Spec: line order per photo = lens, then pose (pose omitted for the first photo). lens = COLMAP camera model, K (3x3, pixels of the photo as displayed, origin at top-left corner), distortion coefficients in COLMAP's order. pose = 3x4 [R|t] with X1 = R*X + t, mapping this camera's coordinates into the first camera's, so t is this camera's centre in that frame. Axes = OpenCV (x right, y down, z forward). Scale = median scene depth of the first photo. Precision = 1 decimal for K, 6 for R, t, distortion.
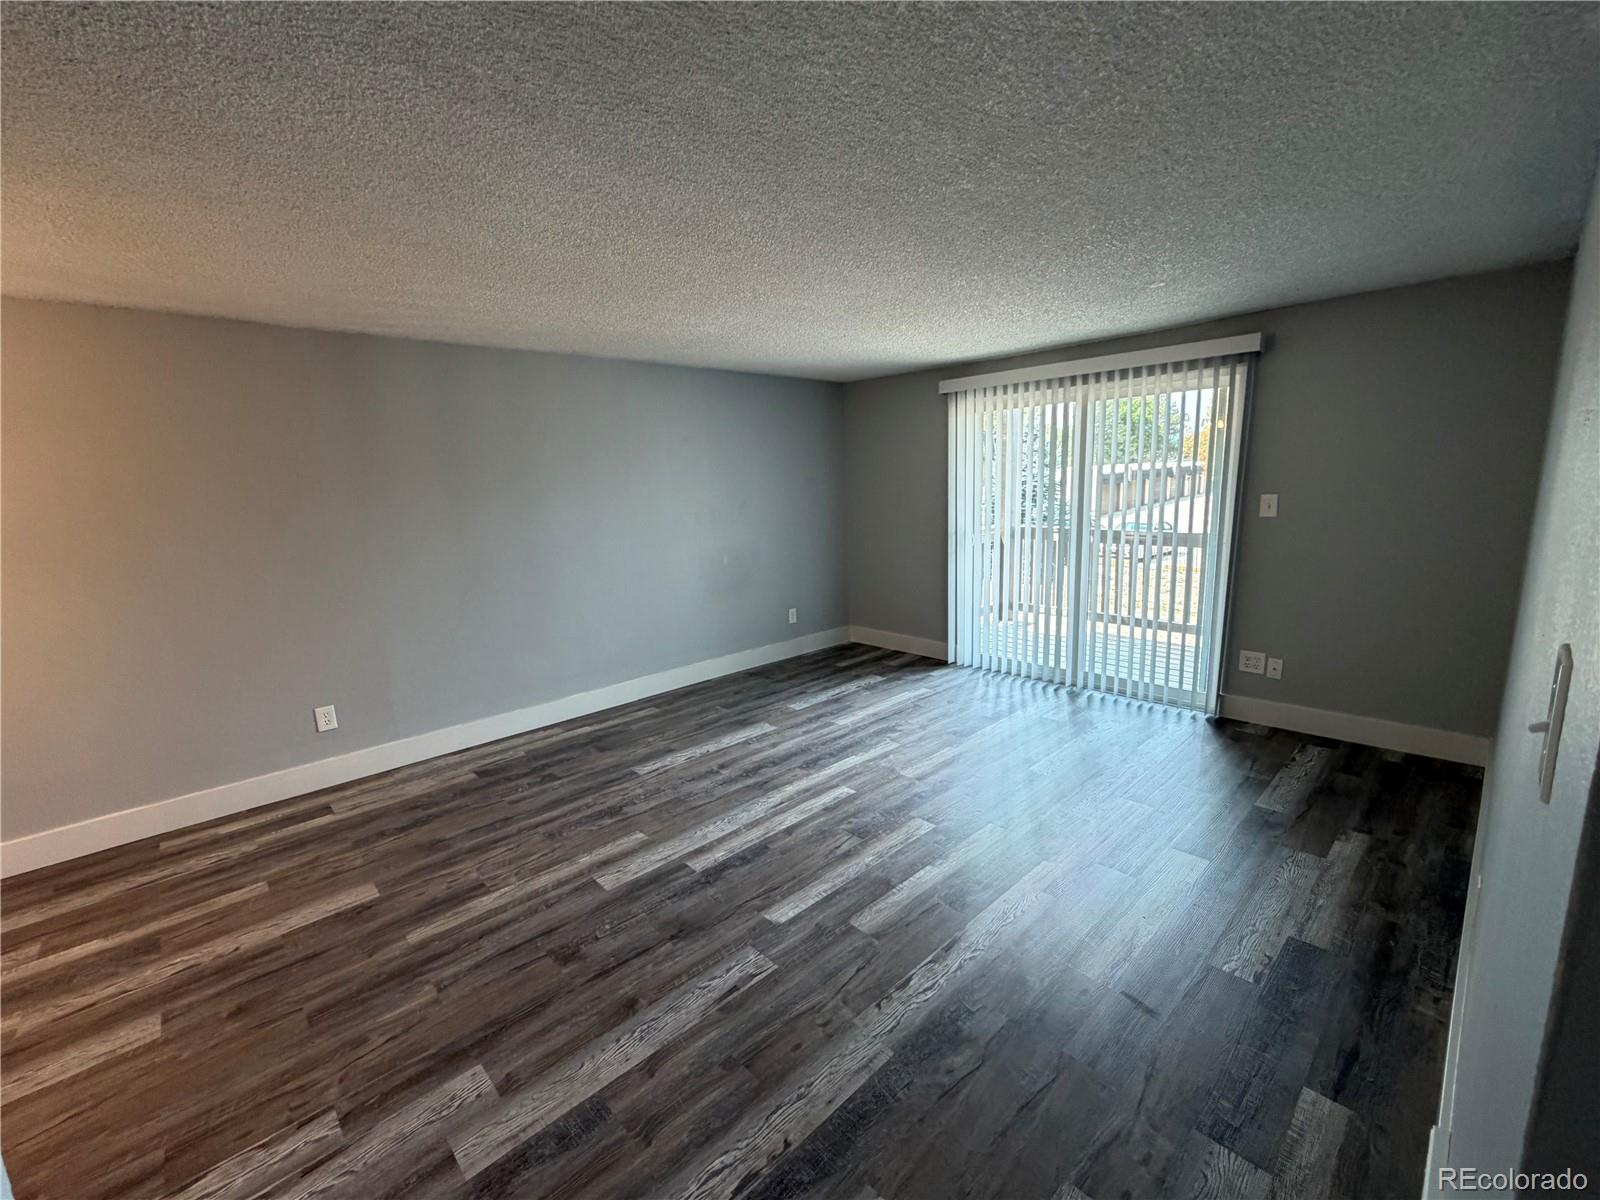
lens RADIAL K [[670.0, 0, 800.0], [0, 670.0, 602.5], [0, 0, 1]] dist [-0.002851, 0.000937]
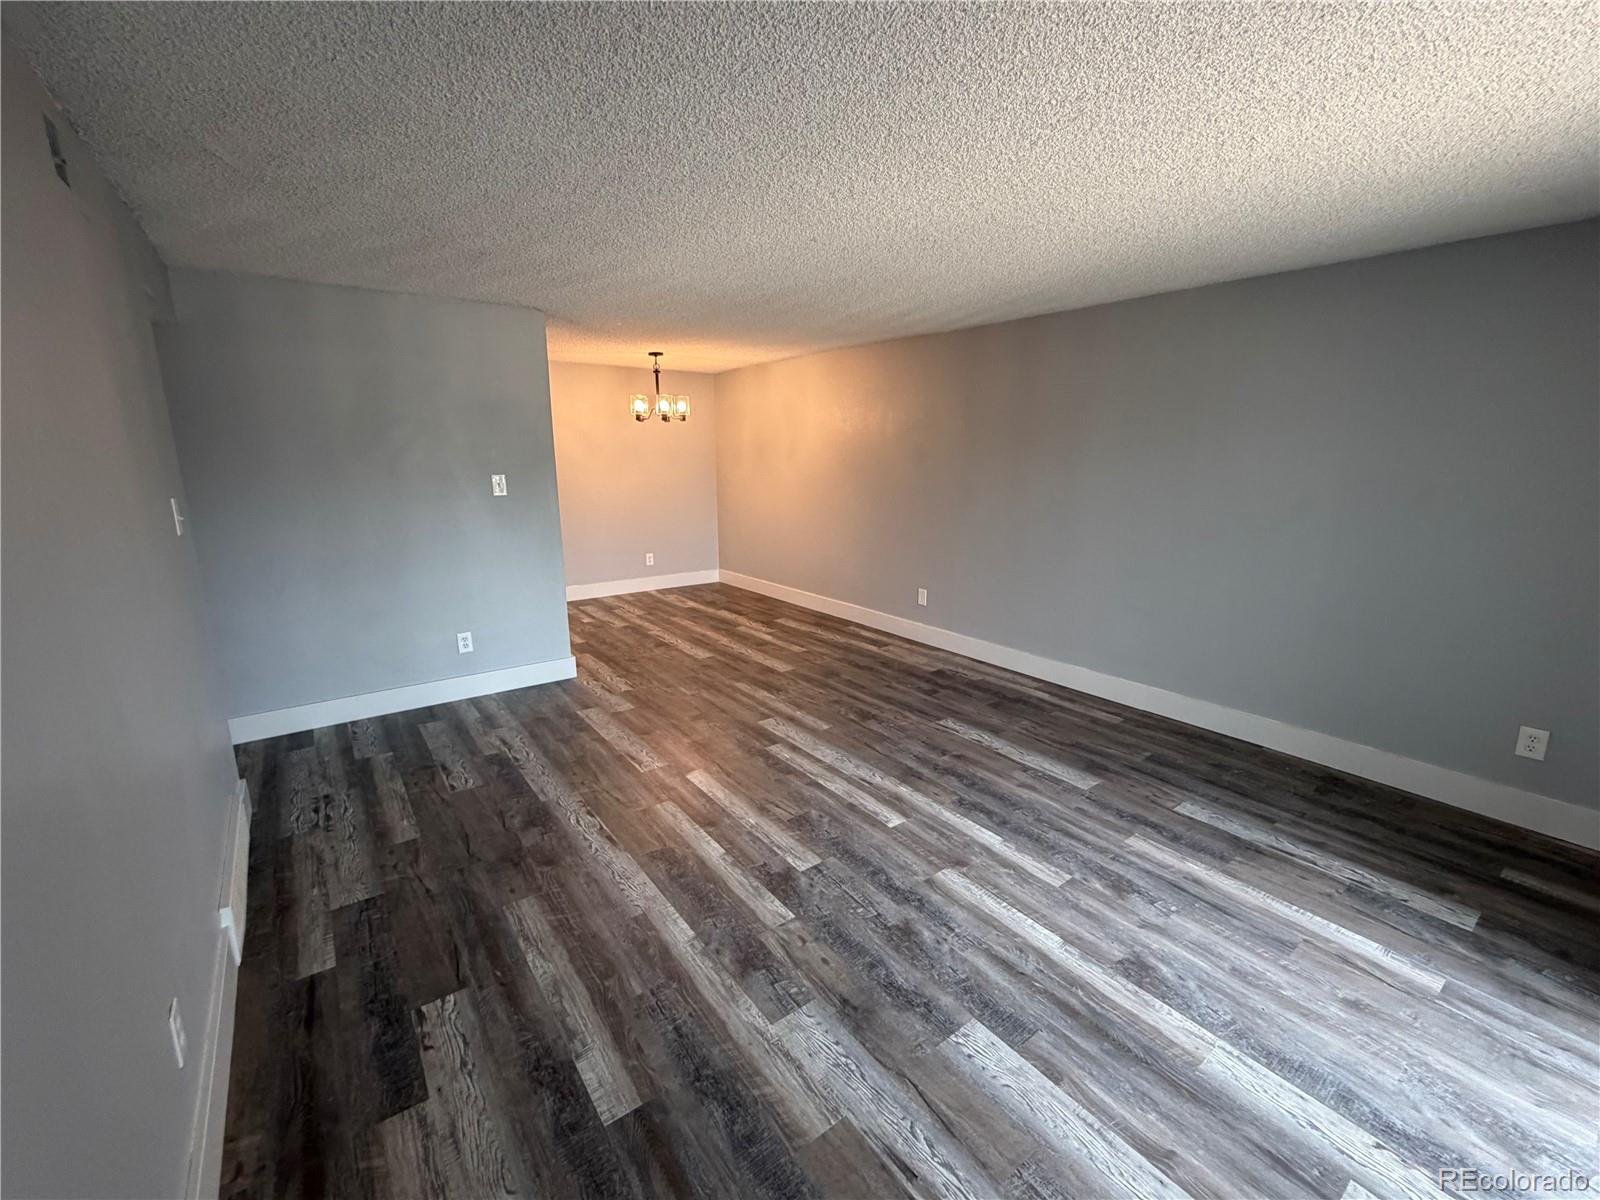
lens RADIAL K [[670.0, 0, 800.0], [0, 670.0, 602.5], [0, 0, 1]] dist [-0.002851, 0.000937]
pose [[-0.116241, 0.257432, -0.959279, 0.799208], [-0.178915, 0.944600, 0.275173, -0.186423], [0.976974, 0.203616, -0.063743, 0.854939]]
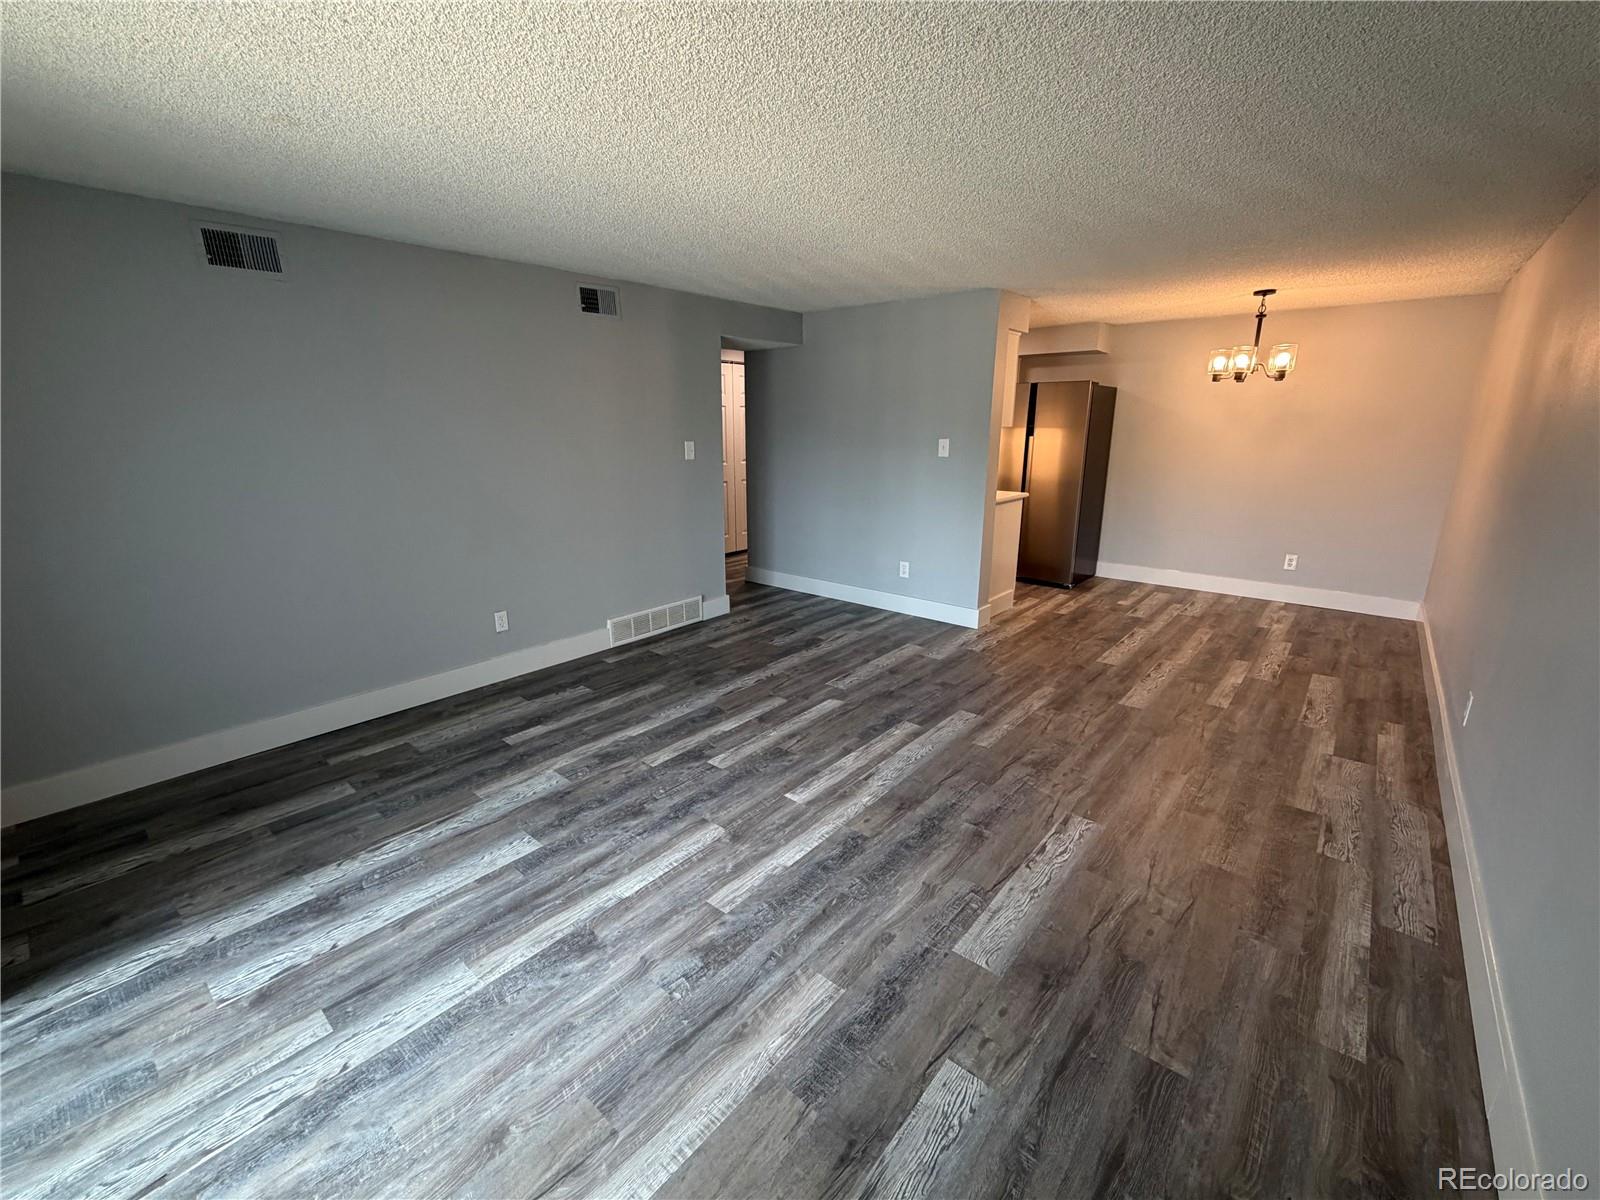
lens RADIAL K [[670.0, 0, 800.0], [0, 670.0, 602.5], [0, 0, 1]] dist [-0.002851, 0.000937]
pose [[-0.993225, 0.065162, -0.096214, 0.125150], [0.016234, 0.897669, 0.440372, -0.296242], [0.115064, 0.435826, -0.892645, 1.592562]]
